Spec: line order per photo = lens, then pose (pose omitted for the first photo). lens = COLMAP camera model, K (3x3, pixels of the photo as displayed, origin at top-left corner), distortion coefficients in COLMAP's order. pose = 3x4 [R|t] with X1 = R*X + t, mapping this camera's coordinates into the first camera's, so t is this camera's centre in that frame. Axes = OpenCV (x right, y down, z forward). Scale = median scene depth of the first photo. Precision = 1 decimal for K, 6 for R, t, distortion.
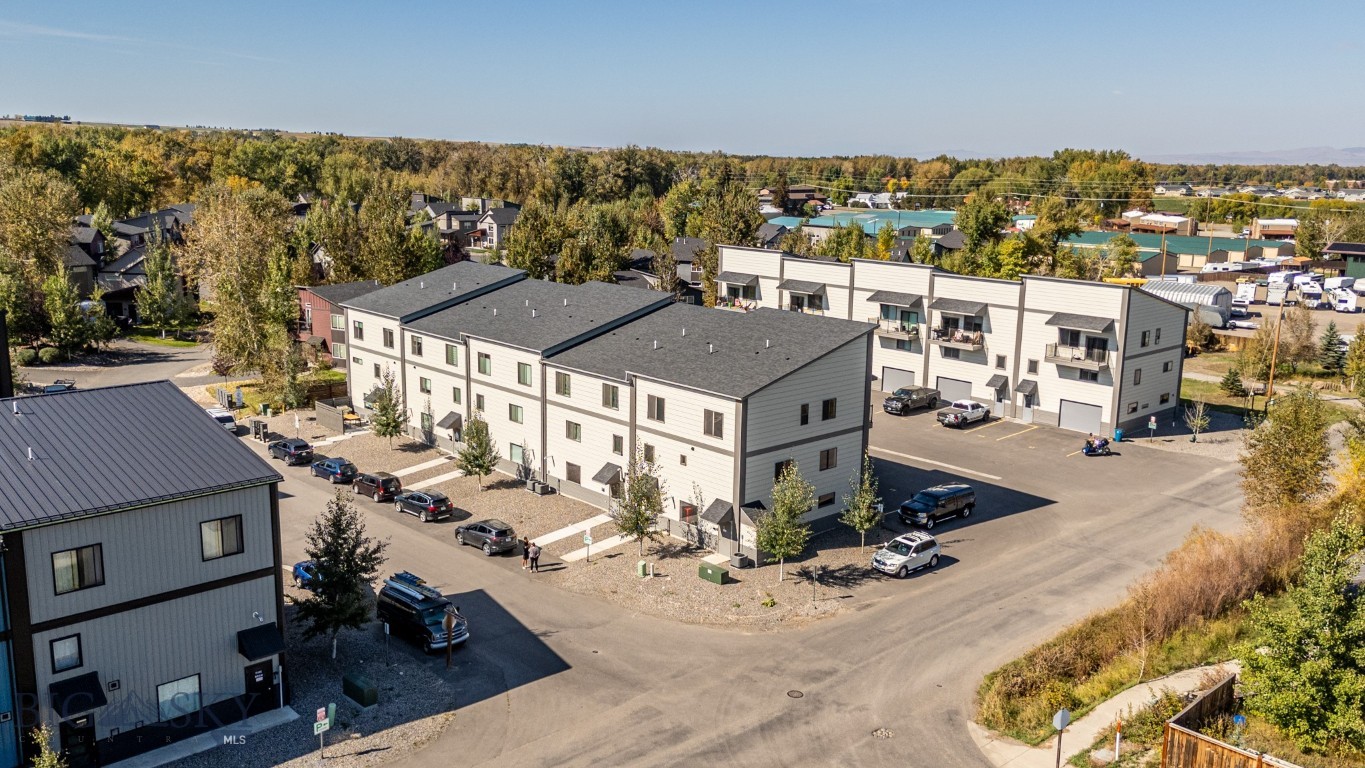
lens RADIAL K [[1130.1, 0, 682.5], [0, 1130.1, 384.0], [0, 0, 1]] dist [0.071833, -0.004496]
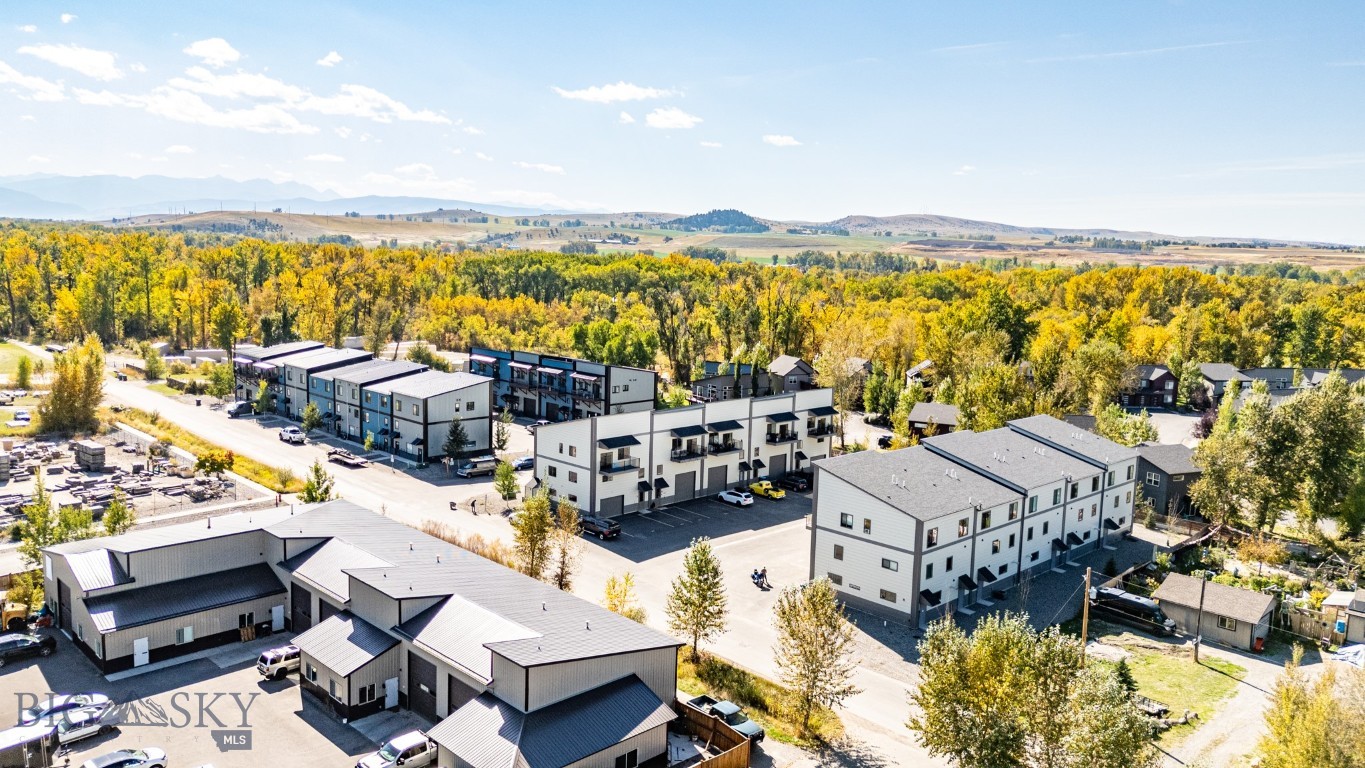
lens RADIAL K [[987.9, 0, 675.7], [0, 987.9, 417.5], [0, 0, 1]] dist [0.059156, -0.002265]
pose [[0.023840, 0.150292, -0.988354, 1.586538], [-0.227726, 0.963461, 0.141013, -0.277145], [0.973433, 0.221712, 0.057195, 0.914343]]
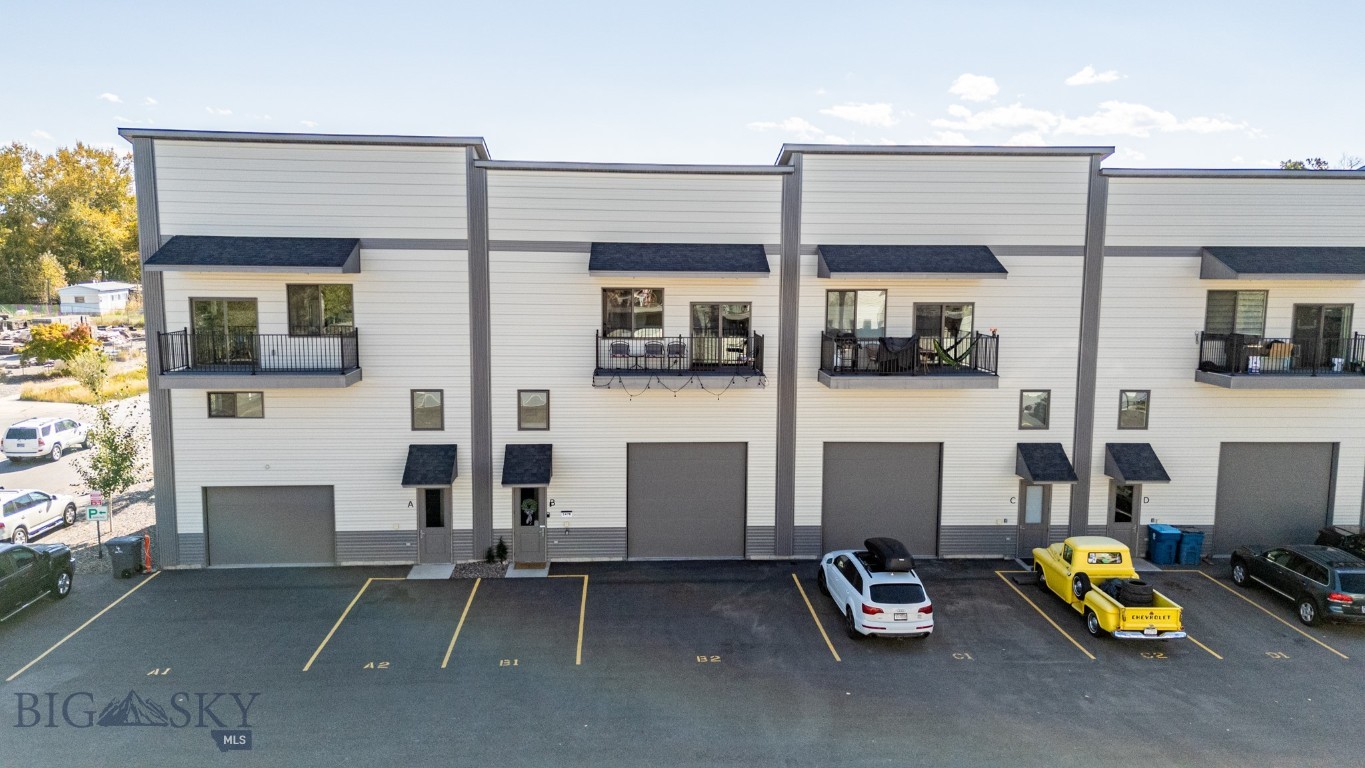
lens RADIAL K [[1002.4, 0, 682.5], [0, 1002.4, 384.0], [0, 0, 1]] dist [0.056988, -0.002171]
pose [[-0.630266, 0.071952, -0.773038, 0.312926], [-0.176974, 0.956168, 0.233286, -0.079140], [0.755940, 0.283840, -0.589906, 1.261099]]
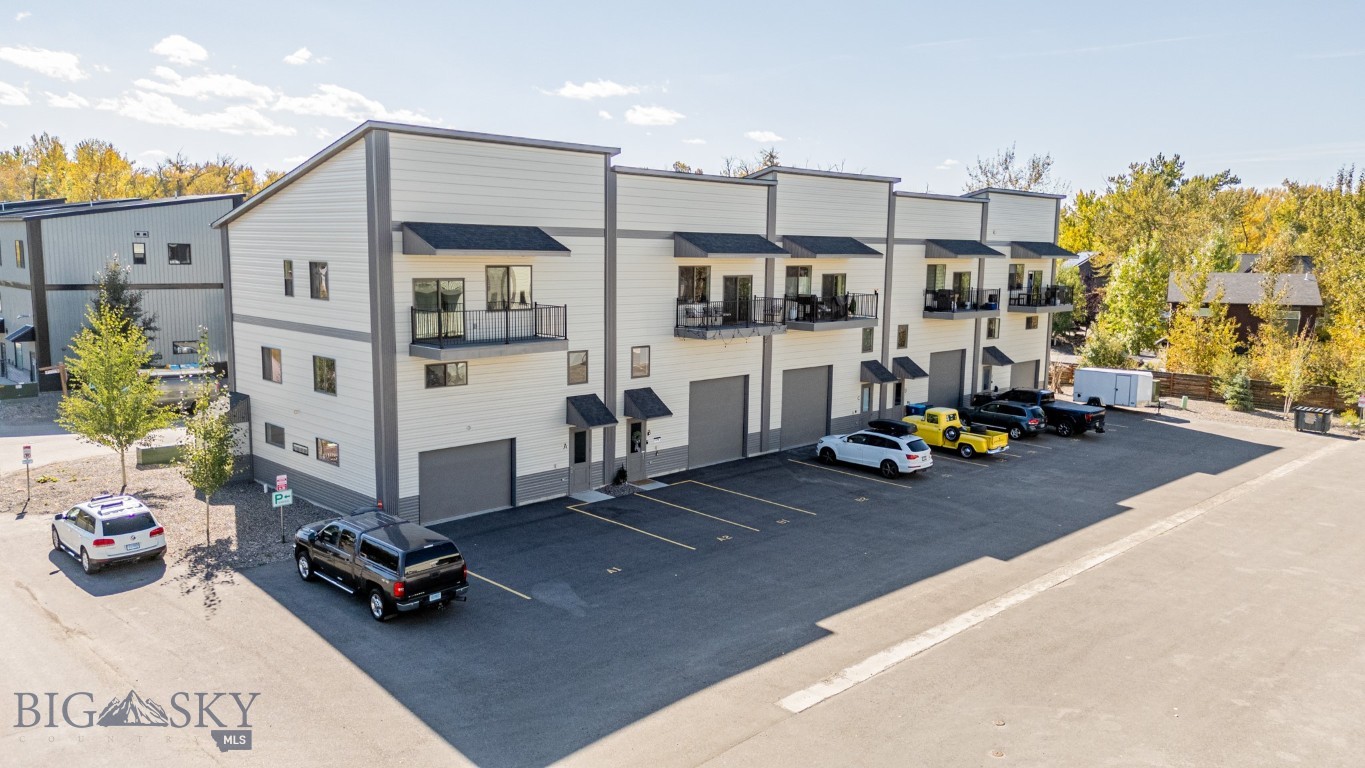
lens RADIAL K [[1004.9, 0, 682.5], [0, 1004.9, 384.0], [0, 0, 1]] dist [0.055337, 0.001596]
pose [[0.047117, 0.116072, -0.992123, 0.542470], [-0.216208, 0.970865, 0.103317, -0.015432], [0.975210, 0.209637, 0.070840, 0.985255]]
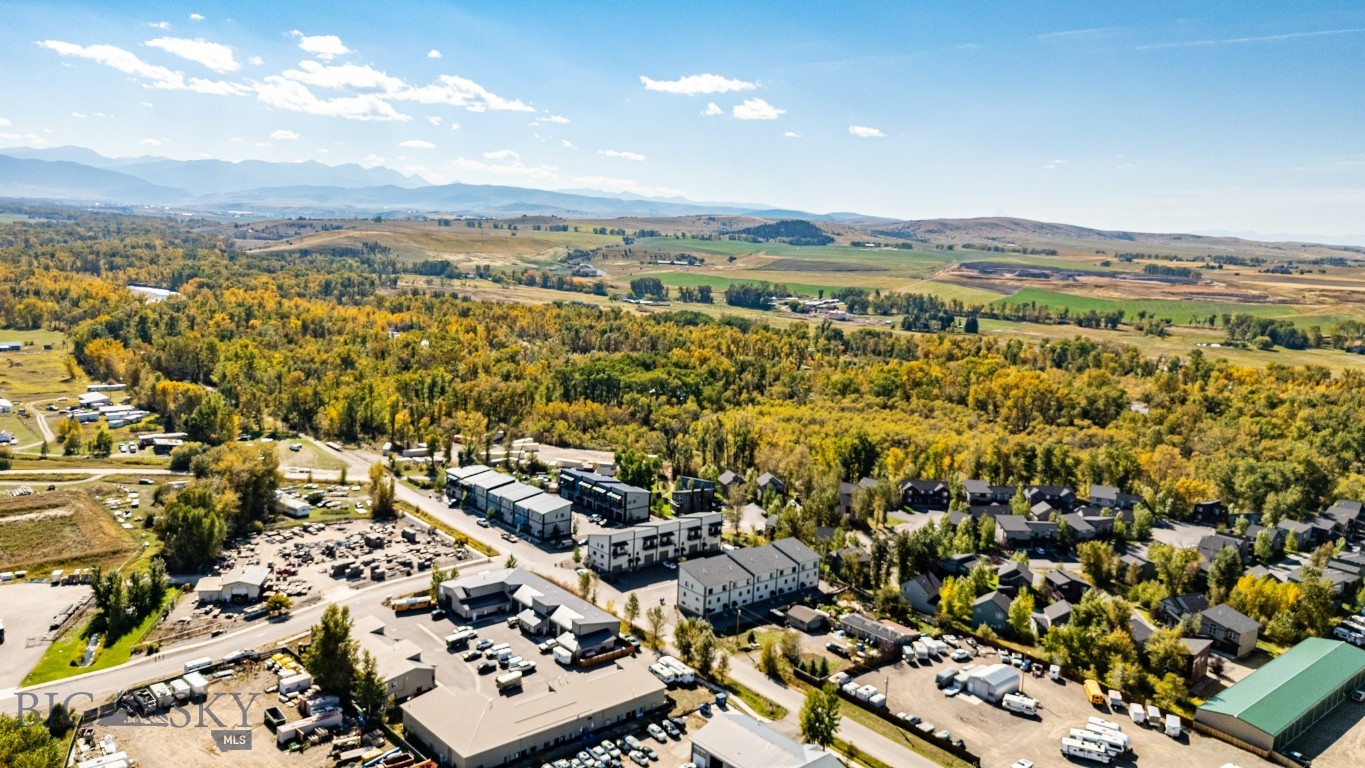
lens RADIAL K [[994.6, 0, 688.5], [0, 994.6, 423.6], [0, 0, 1]] dist [0.052678, -0.004056]
pose [[-0.043566, 0.168753, -0.984695, 3.830772], [-0.247859, 0.952990, 0.174285, -1.195699], [0.967816, 0.251659, 0.000309, 1.060970]]
